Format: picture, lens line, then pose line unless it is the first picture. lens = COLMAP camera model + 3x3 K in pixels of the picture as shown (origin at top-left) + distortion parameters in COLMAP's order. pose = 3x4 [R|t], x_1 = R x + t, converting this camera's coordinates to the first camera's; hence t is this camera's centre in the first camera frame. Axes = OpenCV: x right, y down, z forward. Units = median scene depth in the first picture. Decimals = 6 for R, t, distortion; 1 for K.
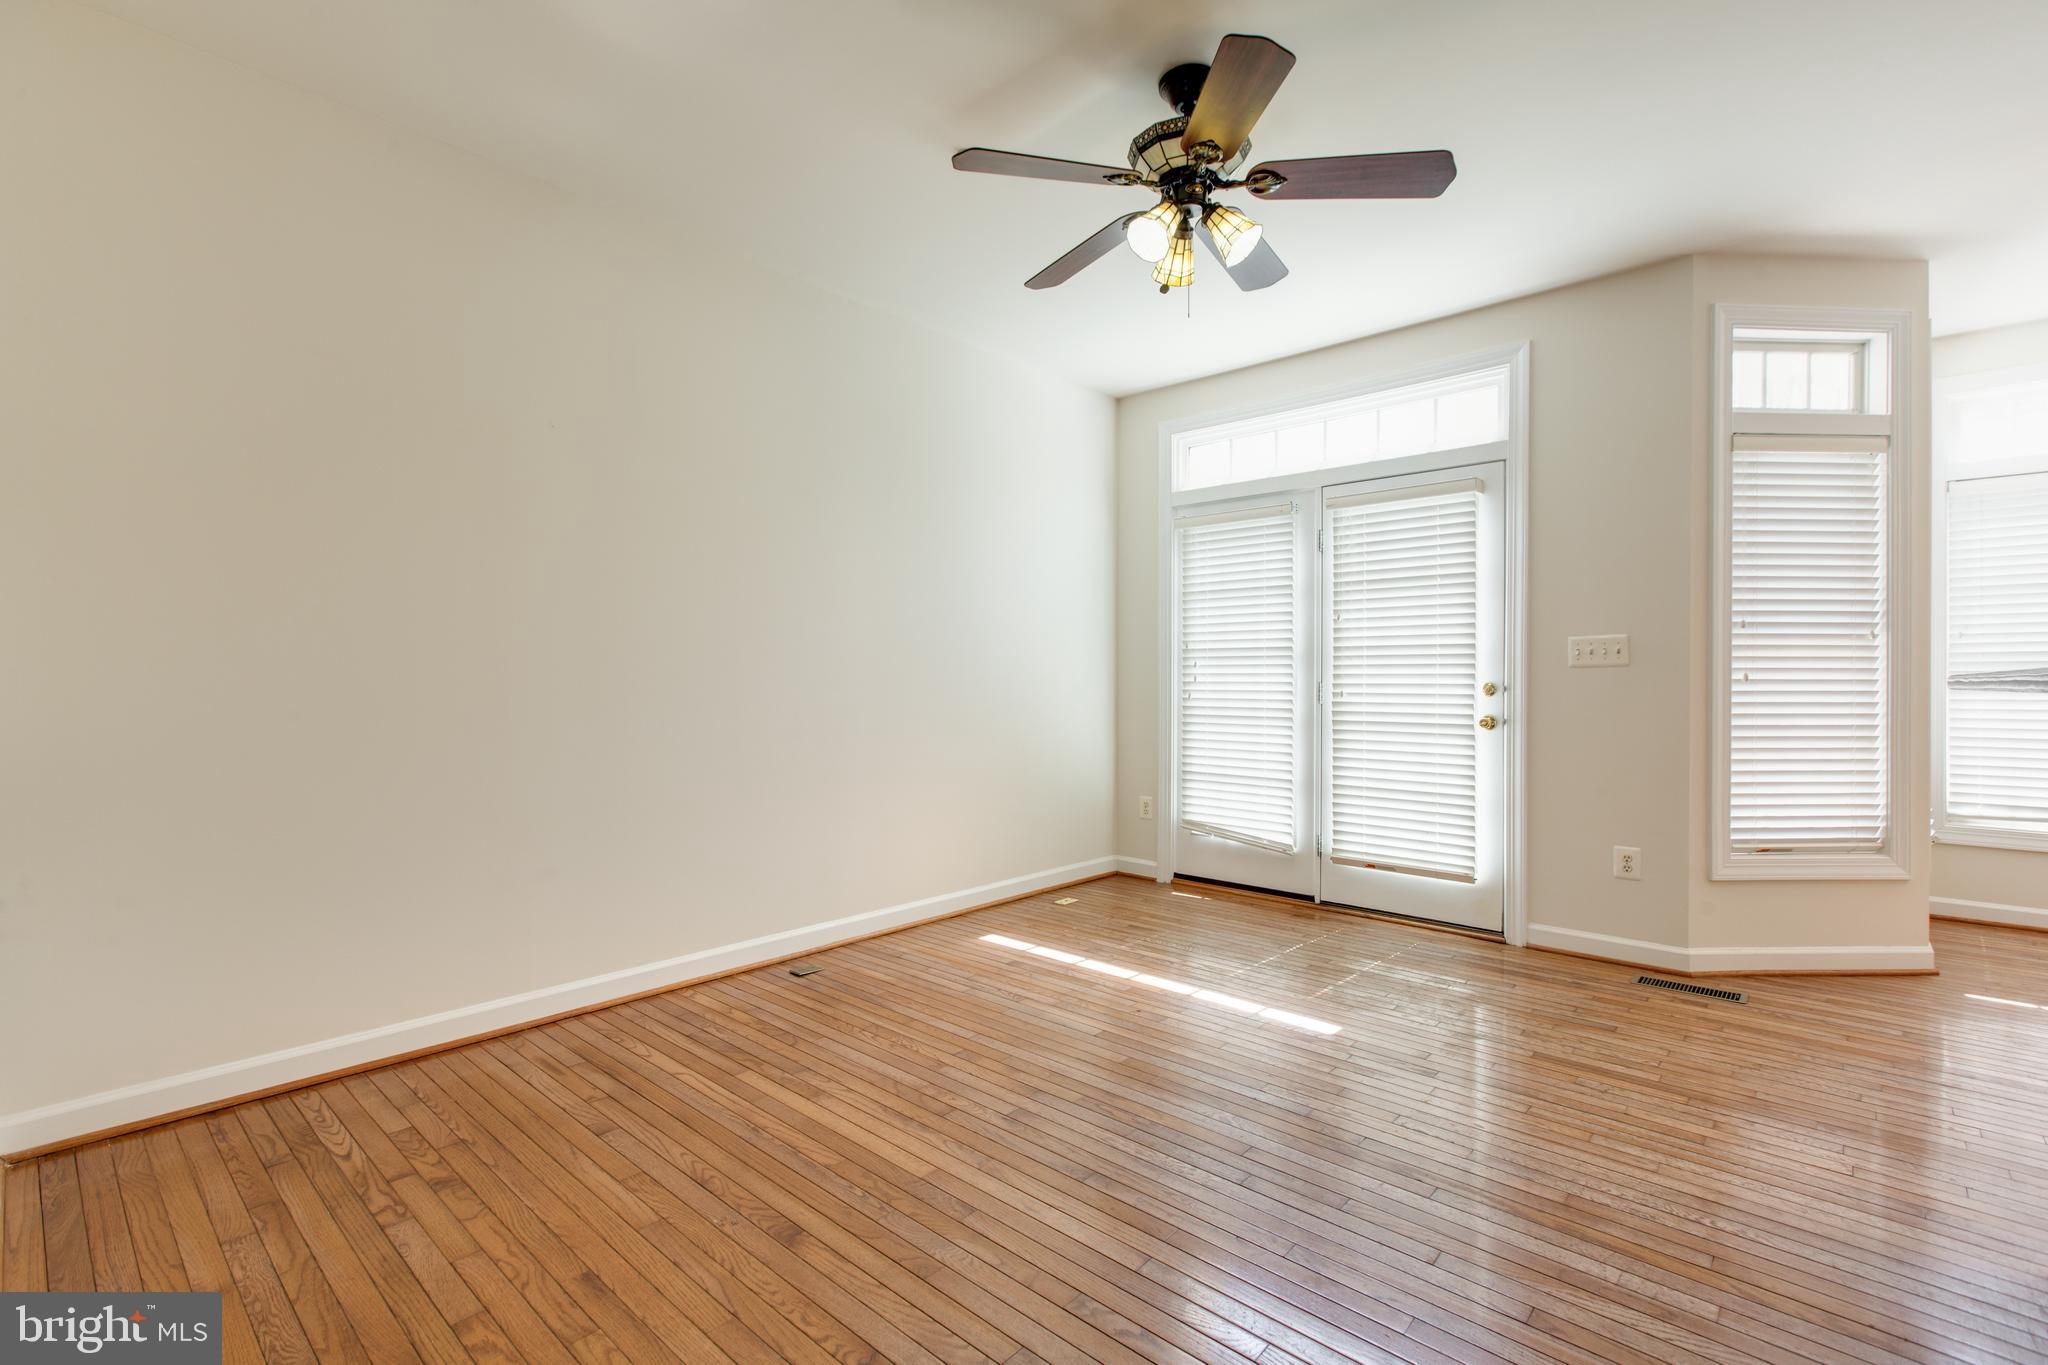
lens RADIAL K [[923.6, 0, 1047.0], [0, 923.6, 678.2], [0, 0, 1]] dist [0.002512, 0.000207]
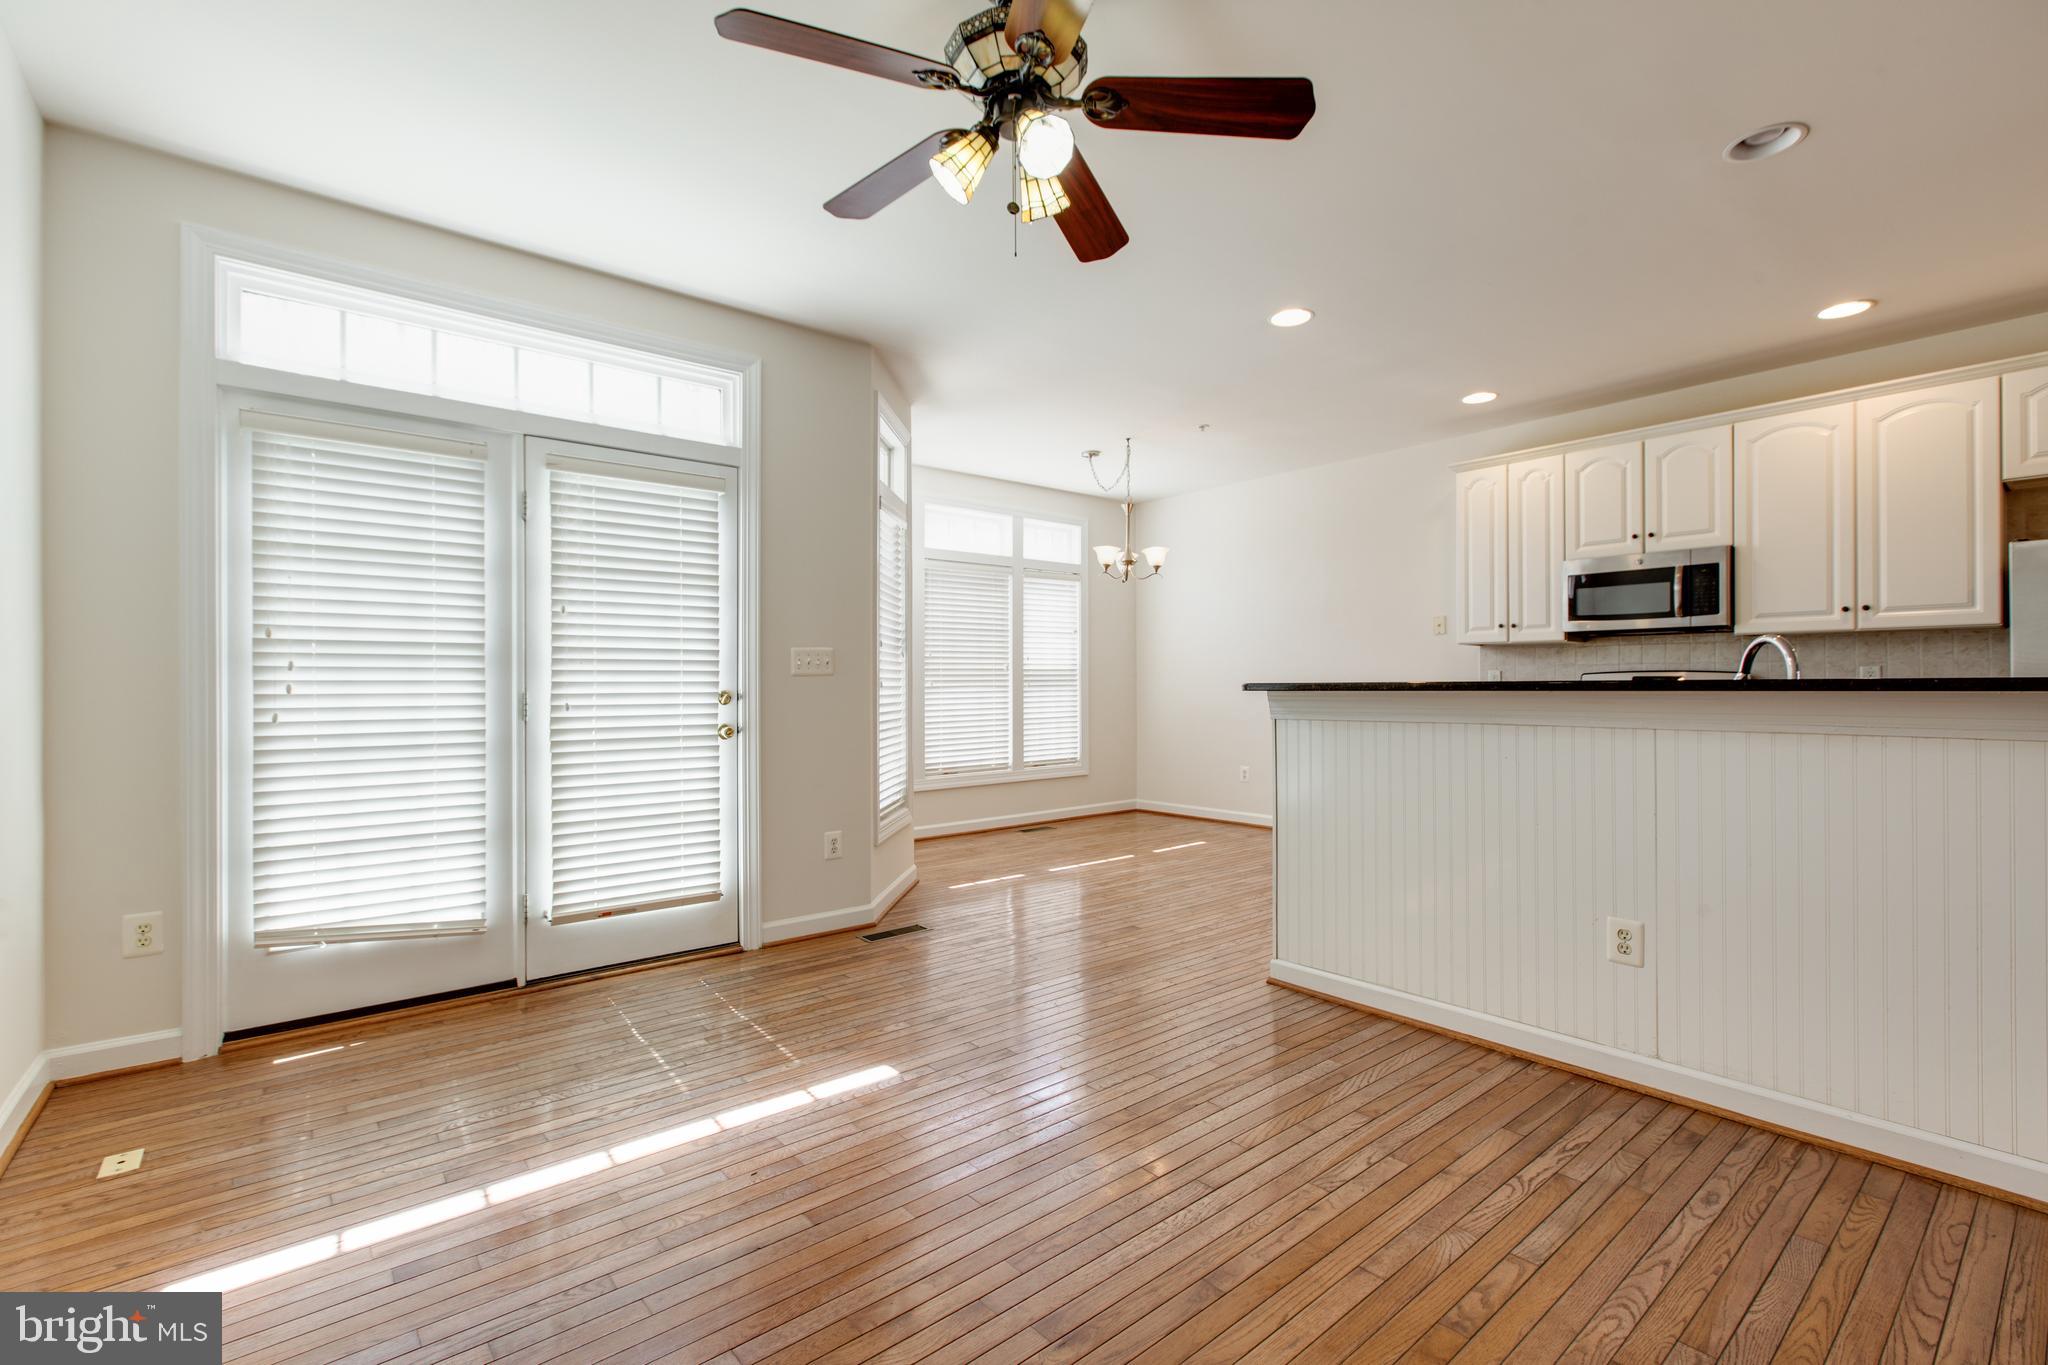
lens RADIAL K [[898.9, 0, 1021.6], [0, 898.9, 683.1], [0, 0, 1]] dist [0.001517, 0.000064]
pose [[0.161698, -0.001266, 0.986839, -0.403215], [0.003048, 0.999995, 0.000784, -0.003146], [-0.986836, 0.002882, 0.161701, 0.530889]]
